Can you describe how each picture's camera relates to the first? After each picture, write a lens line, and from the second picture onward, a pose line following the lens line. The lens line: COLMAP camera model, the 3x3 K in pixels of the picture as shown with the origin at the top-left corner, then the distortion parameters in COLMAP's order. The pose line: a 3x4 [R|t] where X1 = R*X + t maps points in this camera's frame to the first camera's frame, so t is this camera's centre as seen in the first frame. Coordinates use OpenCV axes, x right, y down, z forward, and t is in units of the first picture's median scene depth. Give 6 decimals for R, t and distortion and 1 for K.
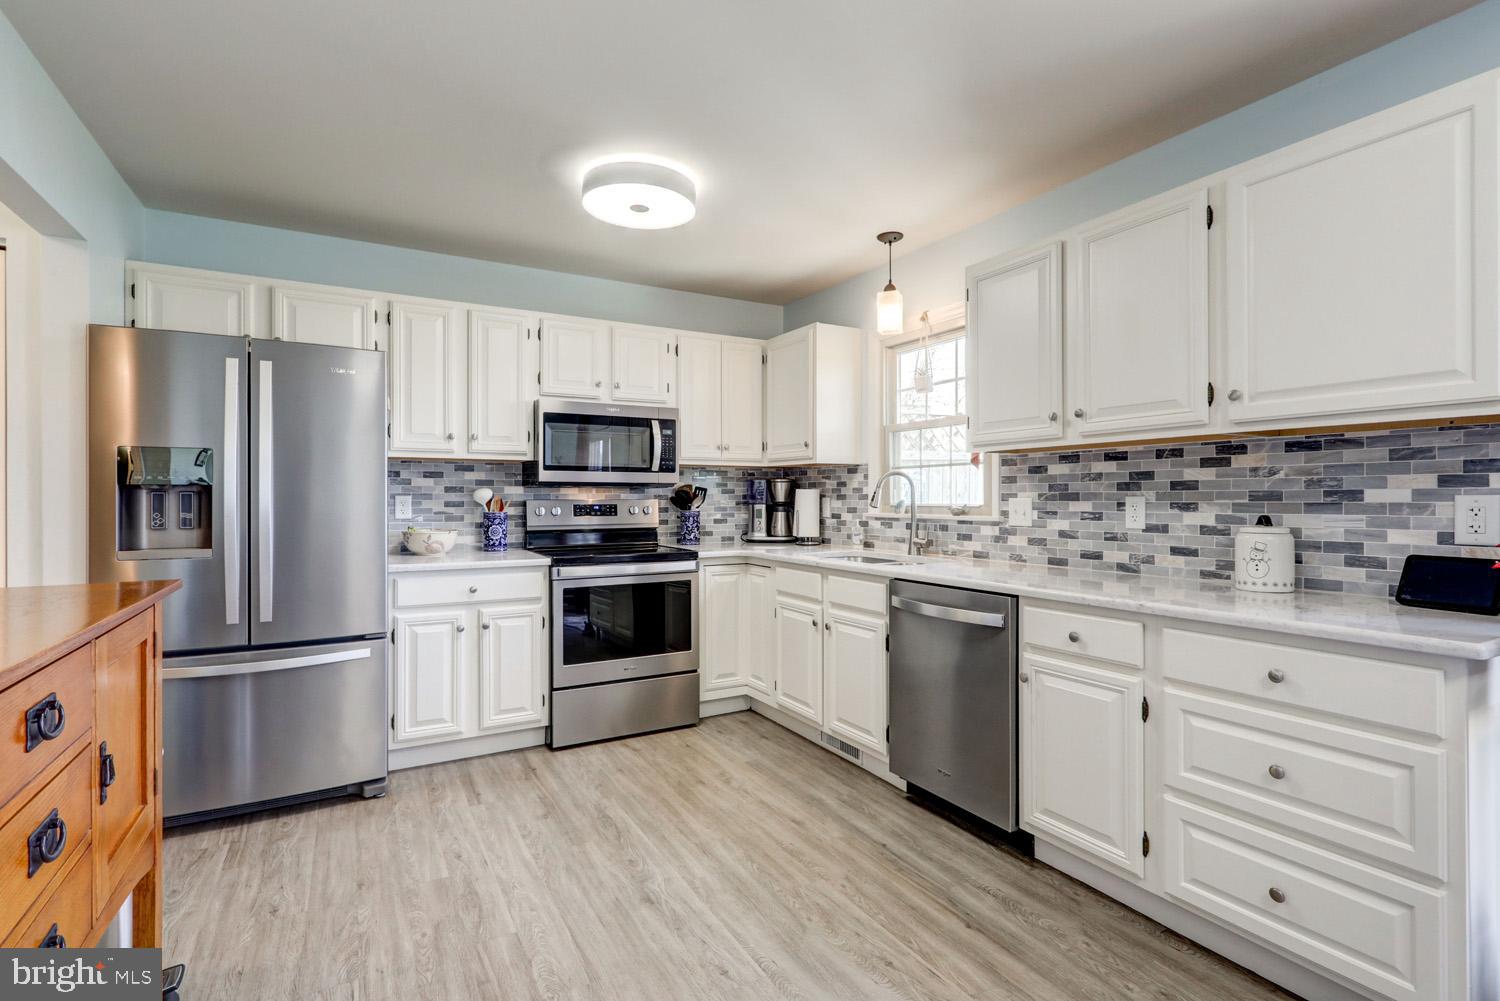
lens RADIAL K [[709.6, 0, 754.2], [0, 709.6, 498.5], [0, 0, 1]] dist [-0.005737, 0.004212]
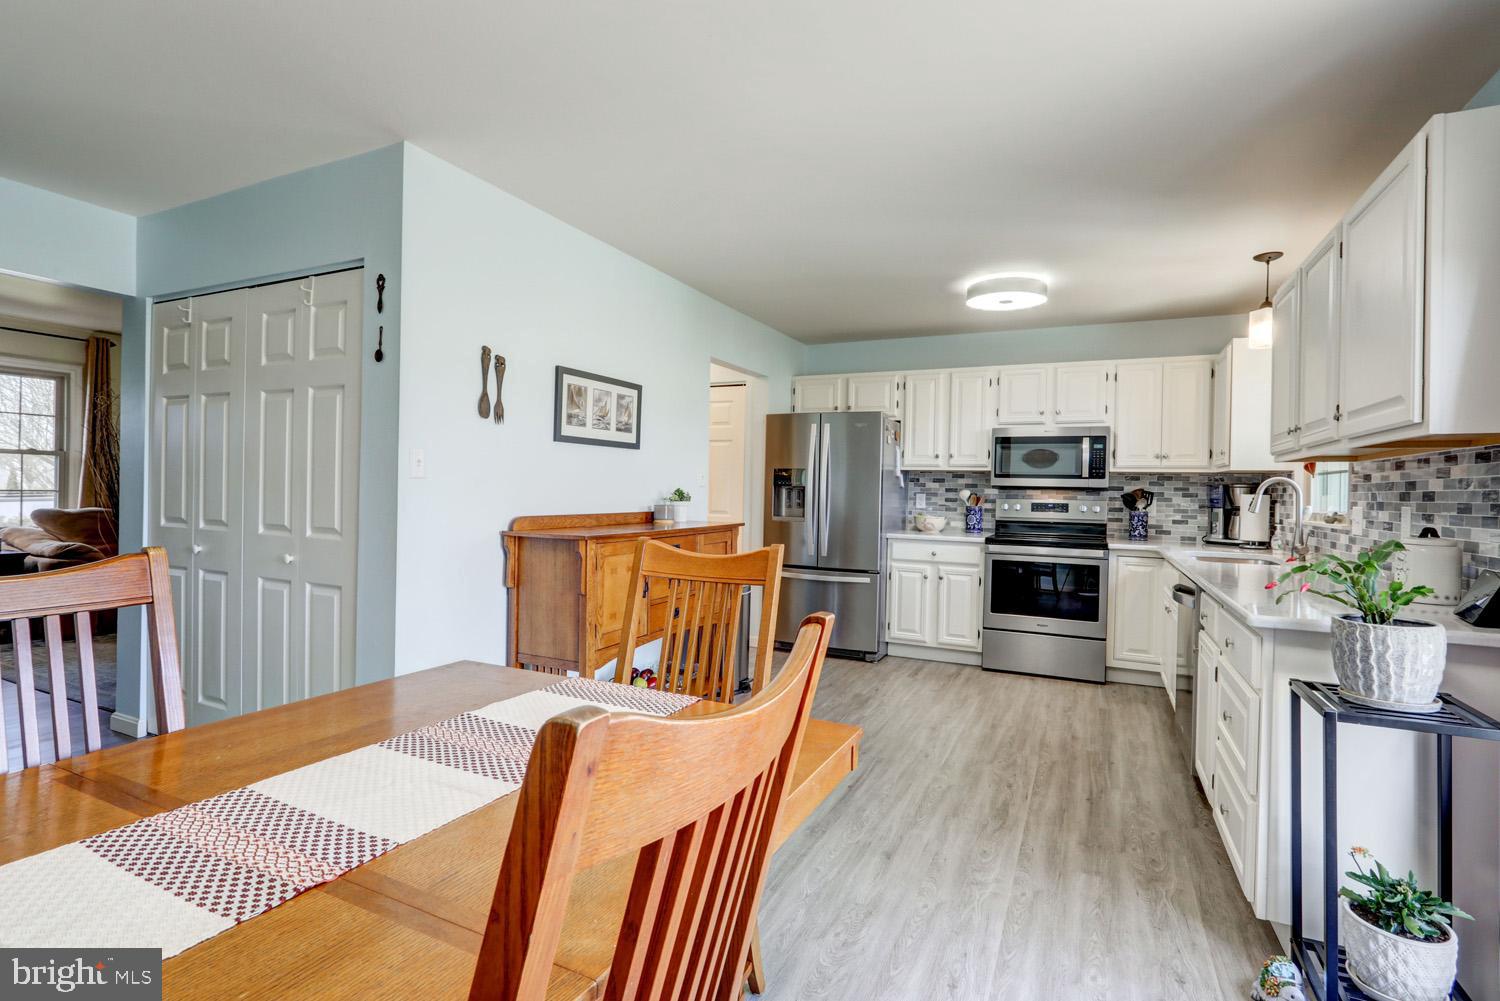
lens RADIAL K [[709.6, 0, 756.3], [0, 709.6, 496.3], [0, 0, 1]] dist [-0.005737, 0.004212]
pose [[0.573319, 0.020285, -0.819081, 0.640190], [-0.022168, 0.999712, 0.009242, -0.005028], [0.819032, 0.012859, 0.573604, -0.226175]]
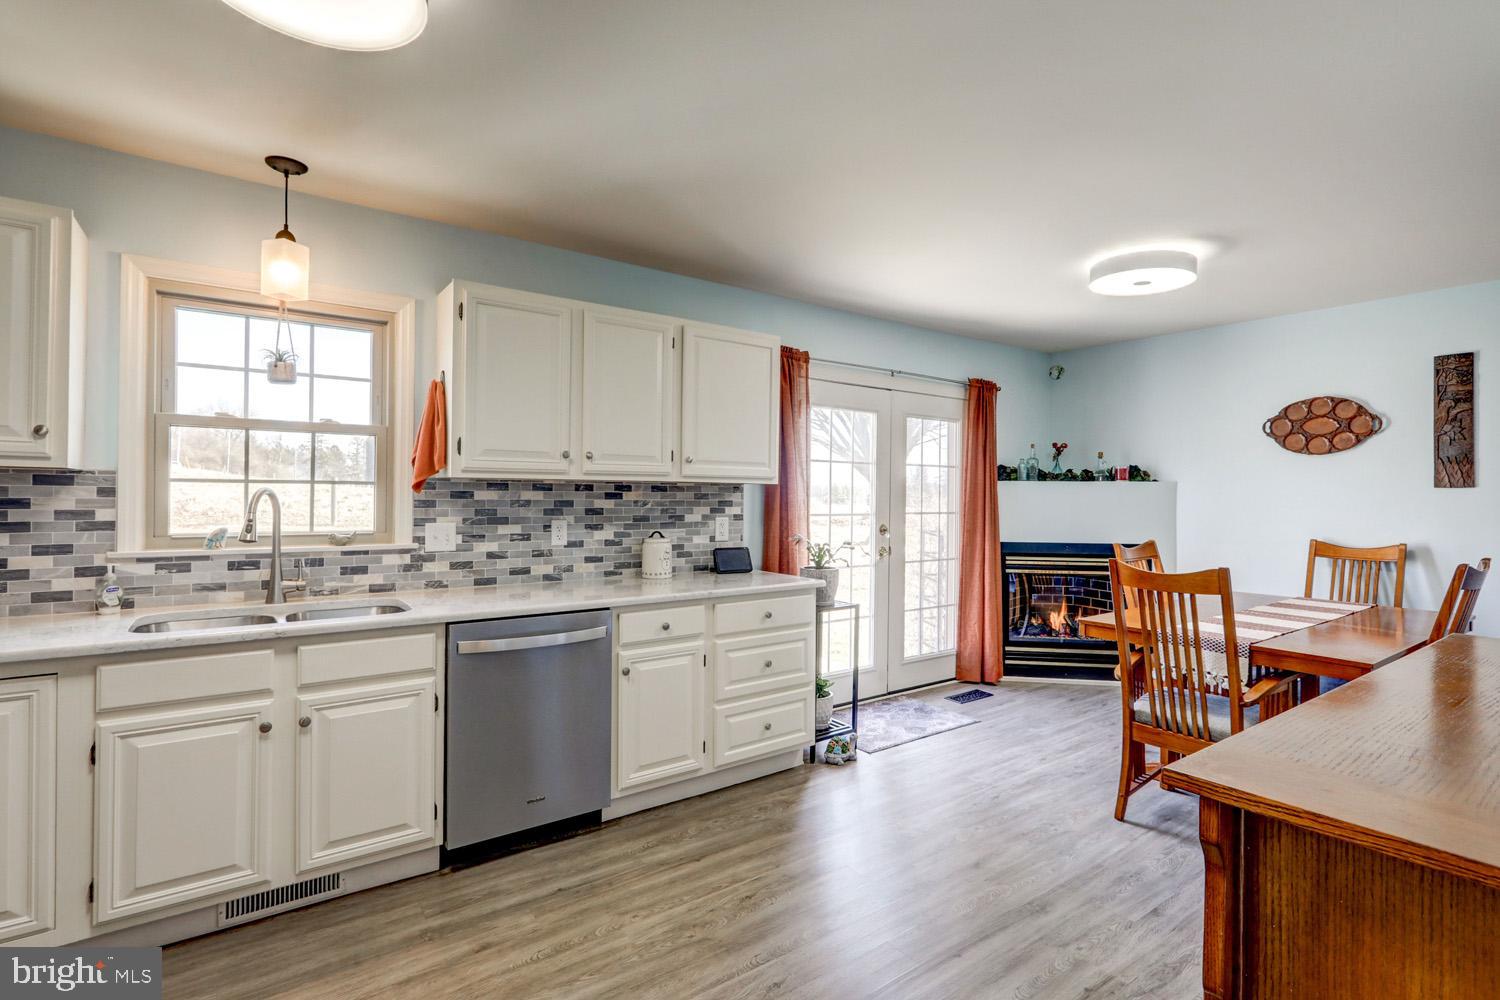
lens RADIAL K [[709.6, 0, 750.4], [0, 709.6, 497.1], [0, 0, 1]] dist [-0.005737, 0.004212]
pose [[-0.110960, -0.000254, 0.993825, -0.589884], [-0.006388, 0.999979, -0.000458, -0.035187], [-0.993804, -0.006399, -0.110960, 0.624177]]
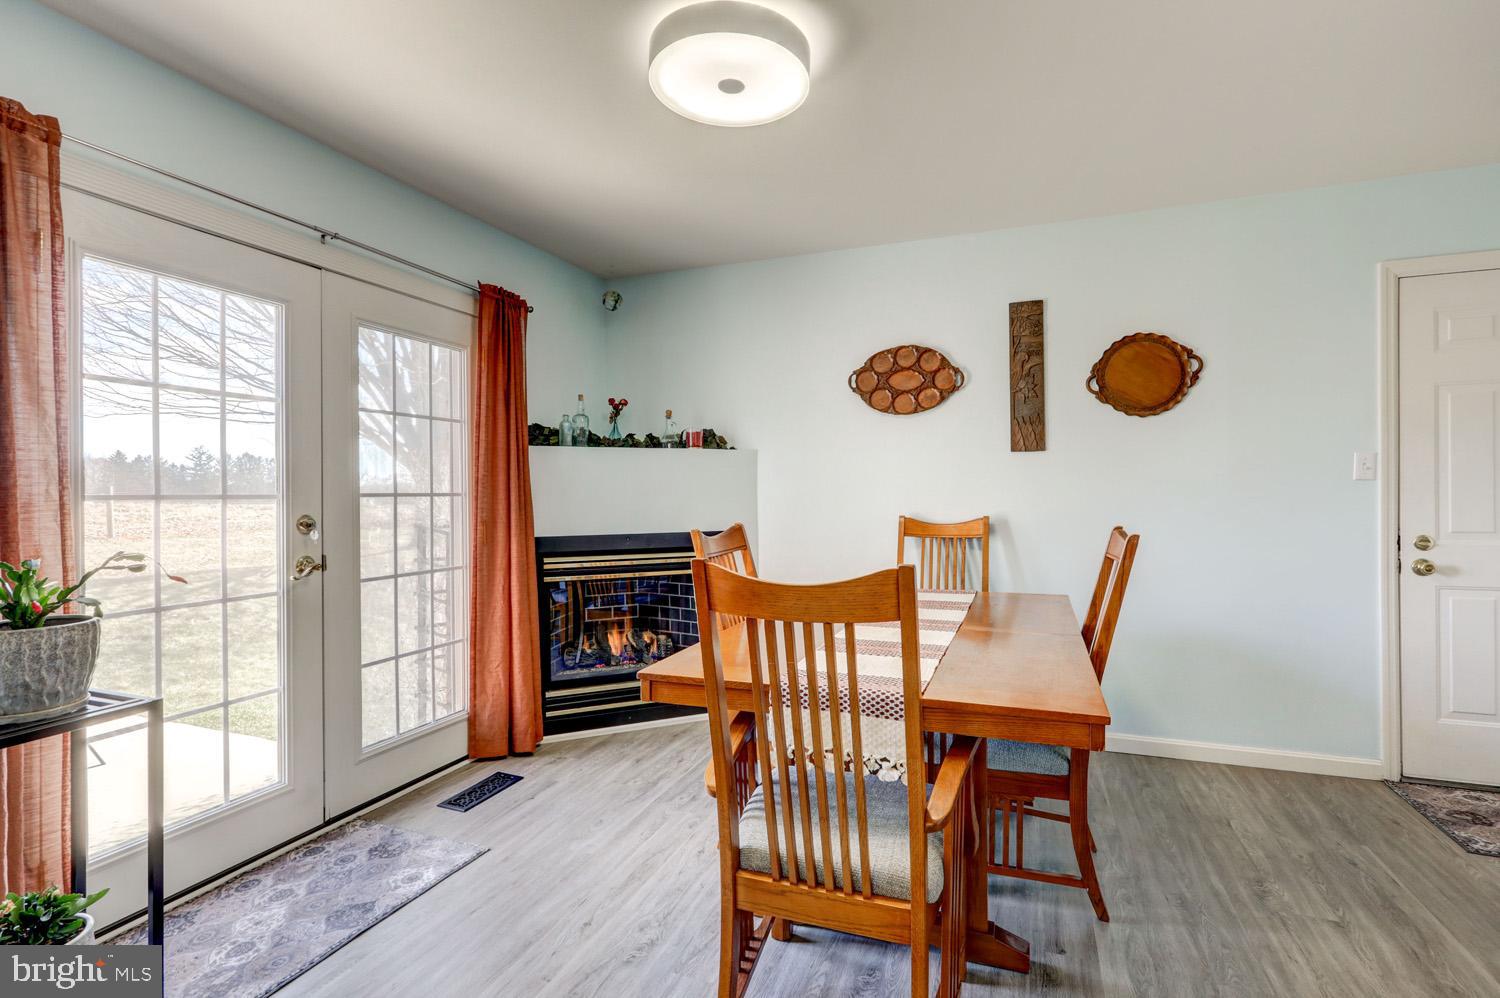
lens RADIAL K [[709.6, 0, 762.6], [0, 709.6, 497.2], [0, 0, 1]] dist [-0.005737, 0.004212]
pose [[-0.647333, 0.003789, 0.762198, -0.123981], [0.010641, 0.999935, 0.004067, -0.001196], [-0.762133, 0.010743, -0.647331, 0.331325]]
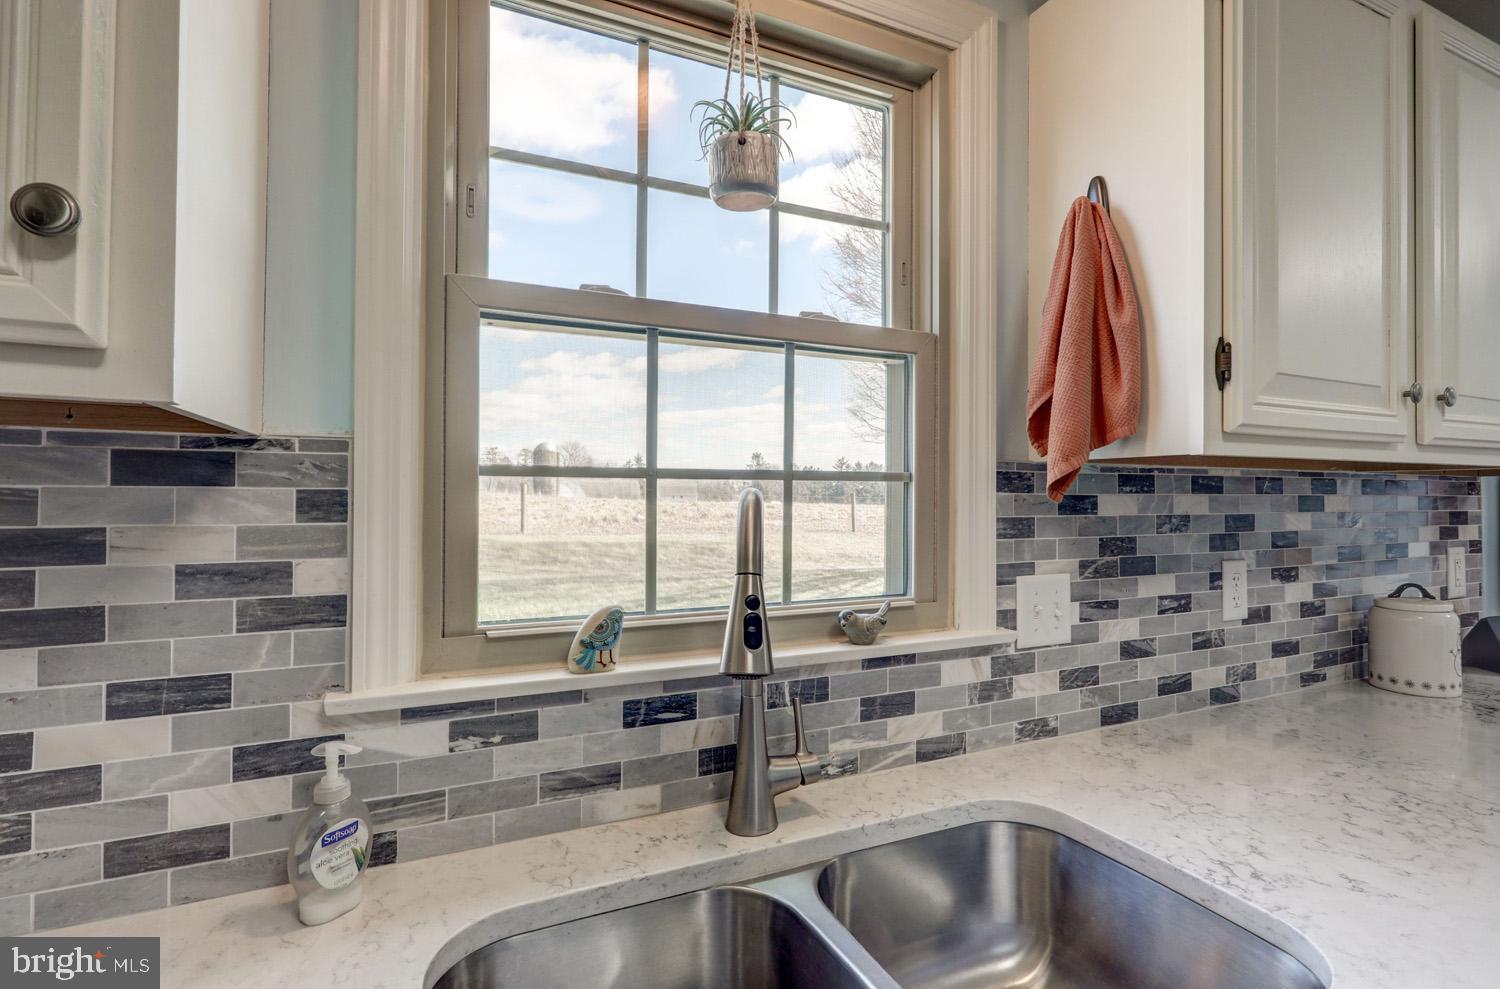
lens RADIAL K [[709.6, 0, 753.4], [0, 709.6, 490.8], [0, 0, 1]] dist [-0.005737, 0.004212]
pose [[0.083391, 0.014675, 0.996409, -0.028380], [0.000226, 0.999891, -0.014746, -0.037745], [-0.996517, 0.001455, 0.083379, 1.029995]]
